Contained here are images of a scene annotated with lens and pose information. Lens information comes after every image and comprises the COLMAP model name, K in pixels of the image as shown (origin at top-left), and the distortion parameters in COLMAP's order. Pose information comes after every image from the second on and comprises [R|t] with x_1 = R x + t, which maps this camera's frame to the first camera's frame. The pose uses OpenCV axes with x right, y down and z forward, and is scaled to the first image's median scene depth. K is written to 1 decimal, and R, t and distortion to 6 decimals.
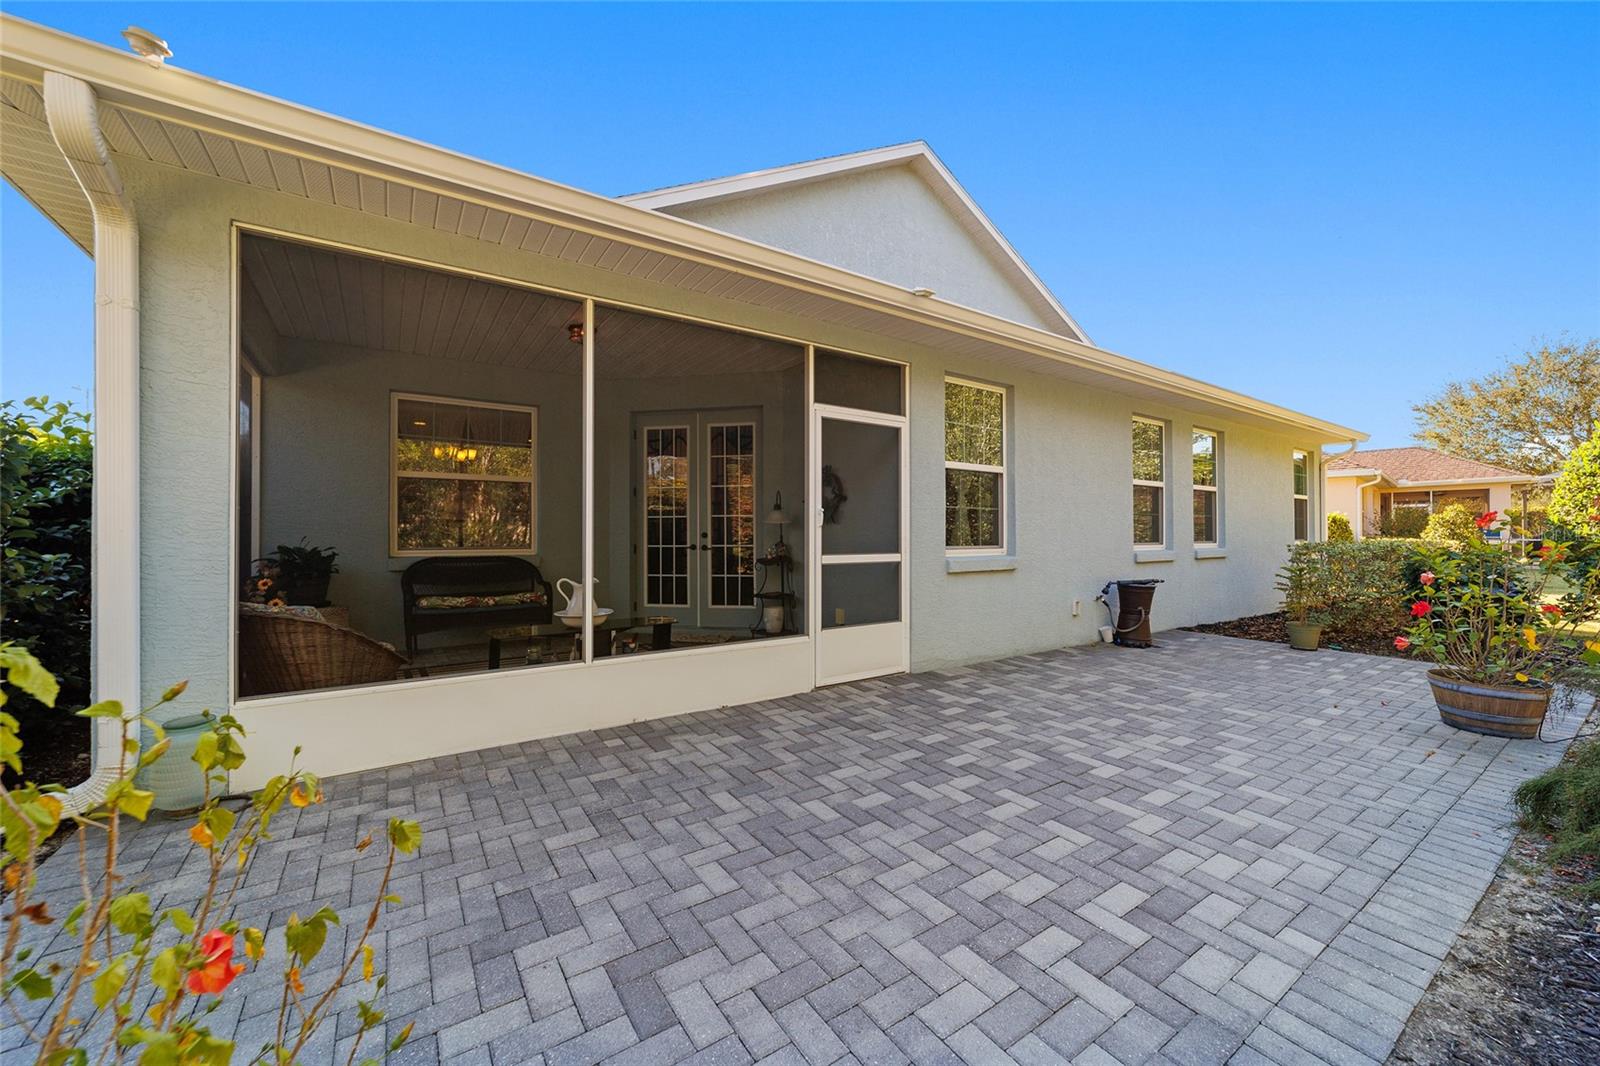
lens RADIAL K [[619.4, 0, 804.4], [0, 619.4, 530.0], [0, 0, 1]] dist [-0.007404, 0.001316]
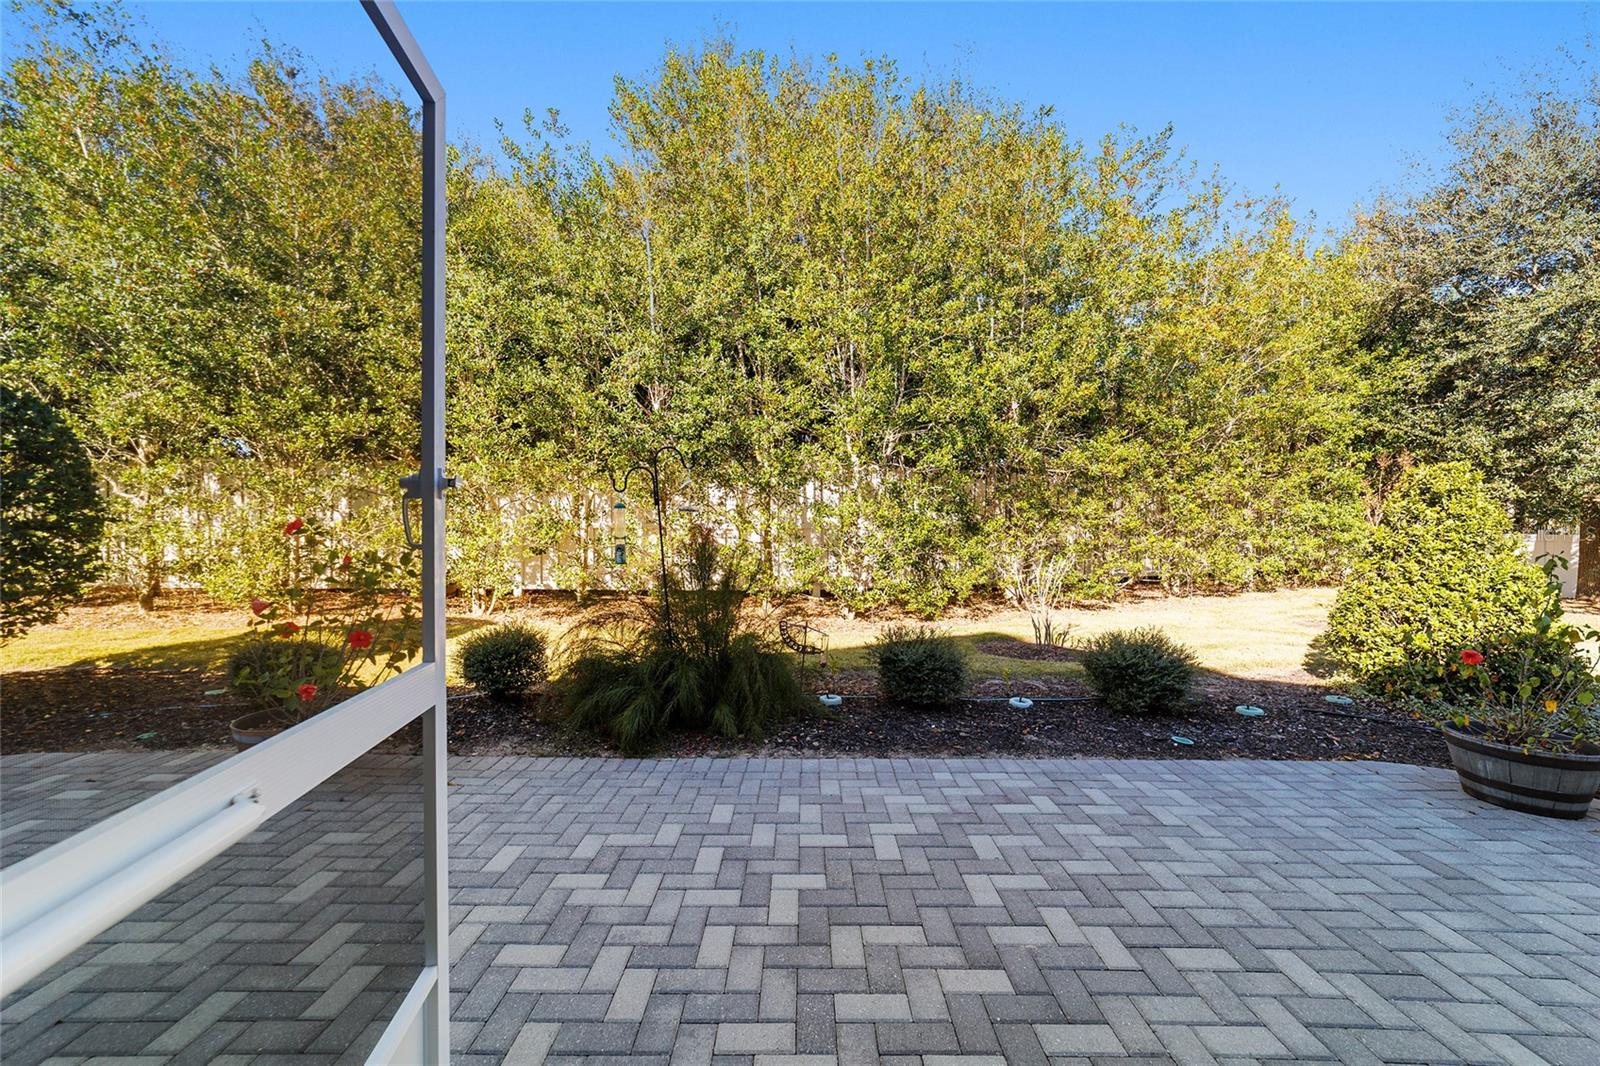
lens RADIAL K [[619.4, 0, 798.0], [0, 619.4, 533.3], [0, 0, 1]] dist [-0.007404, 0.001316]
pose [[-0.822345, -0.002687, 0.568983, 0.097462], [-0.005902, 0.999975, -0.003808, -0.013974], [-0.568959, -0.006490, -0.822340, 1.874934]]
